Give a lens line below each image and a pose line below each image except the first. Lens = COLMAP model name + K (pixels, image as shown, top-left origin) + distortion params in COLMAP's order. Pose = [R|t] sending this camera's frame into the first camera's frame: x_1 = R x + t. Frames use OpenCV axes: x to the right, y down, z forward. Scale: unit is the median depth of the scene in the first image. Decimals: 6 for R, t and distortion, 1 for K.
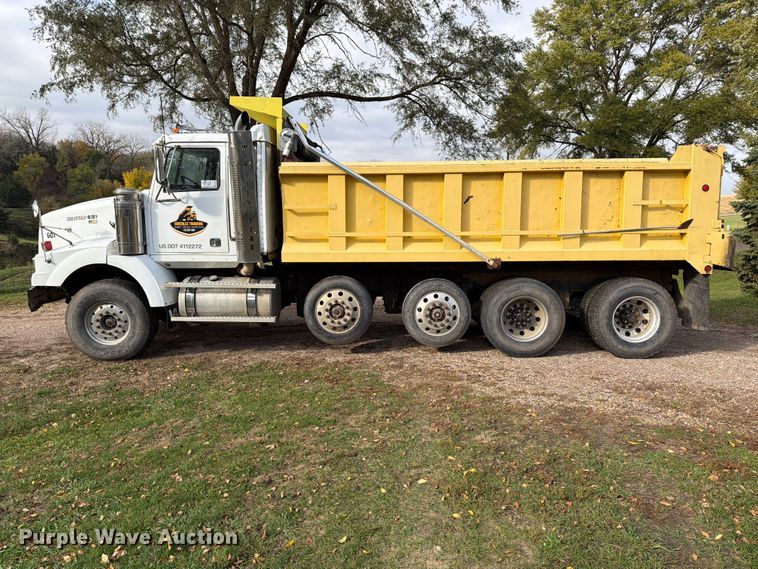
lens RADIAL K [[521.9, 0, 379.0], [0, 521.9, 284.5], [0, 0, 1]] dist [0.078350, -0.096664]
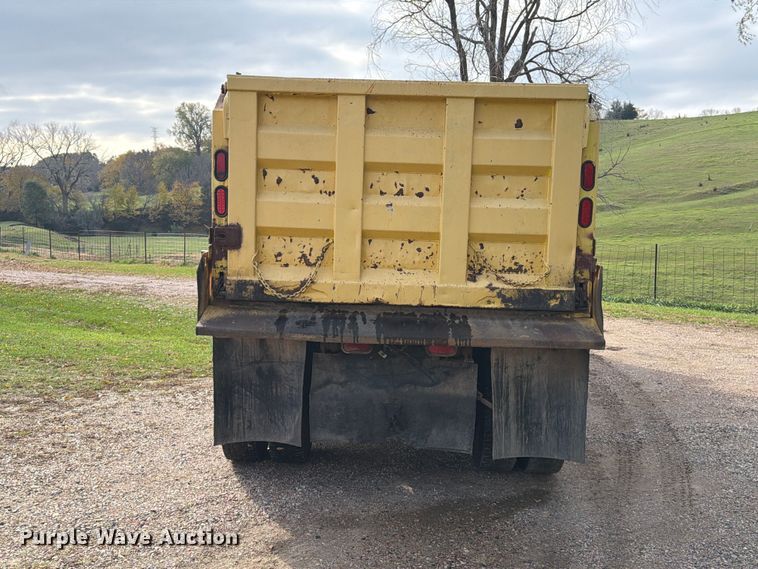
lens RADIAL K [[748.8, 0, 379.0], [0, 748.8, 284.5], [0, 0, 1]] dist [0.109153, -0.007291]
pose [[0.023465, 0.084063, -0.996184, 1.311209], [-0.135847, 0.987484, 0.080129, -0.141376], [0.990452, 0.133449, 0.034591, 1.092852]]
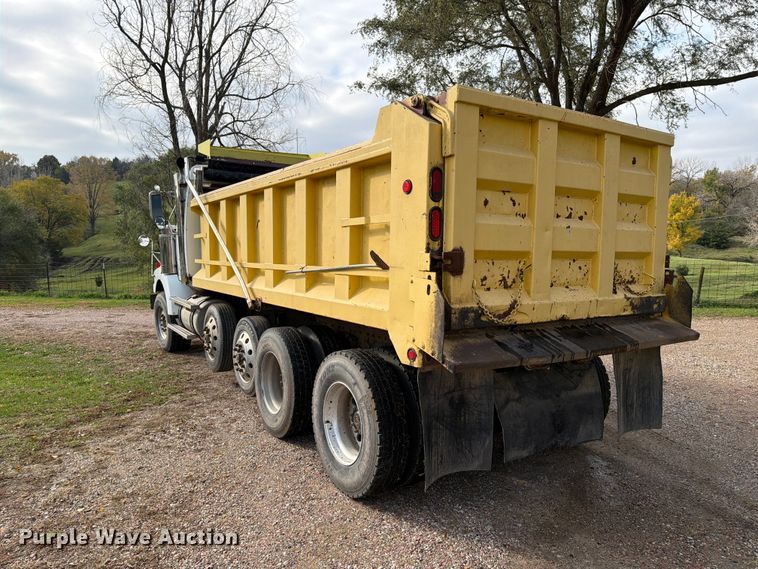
lens RADIAL K [[521.9, 0, 379.0], [0, 521.9, 284.5], [0, 0, 1]] dist [0.078350, -0.096664]
pose [[0.563319, 0.056994, -0.824271, 0.951819], [-0.098402, 0.995146, 0.001560, -0.086994], [0.820359, 0.080231, 0.566193, 0.681893]]
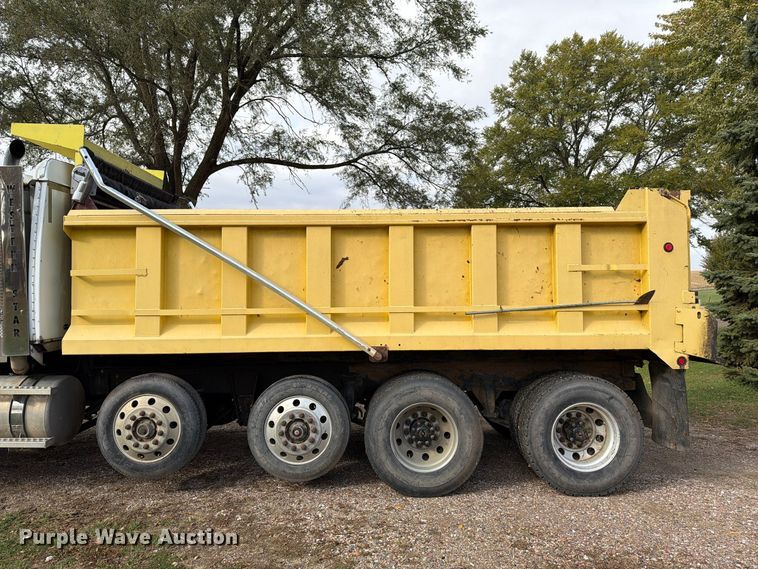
lens RADIAL K [[521.9, 0, 379.0], [0, 521.9, 284.5], [0, 0, 1]] dist [0.078350, -0.096664]
pose [[0.999323, -0.002239, 0.036722, 0.191561], [0.007426, 0.989876, -0.141742, -0.032468], [-0.036033, 0.141919, 0.989222, 0.301894]]
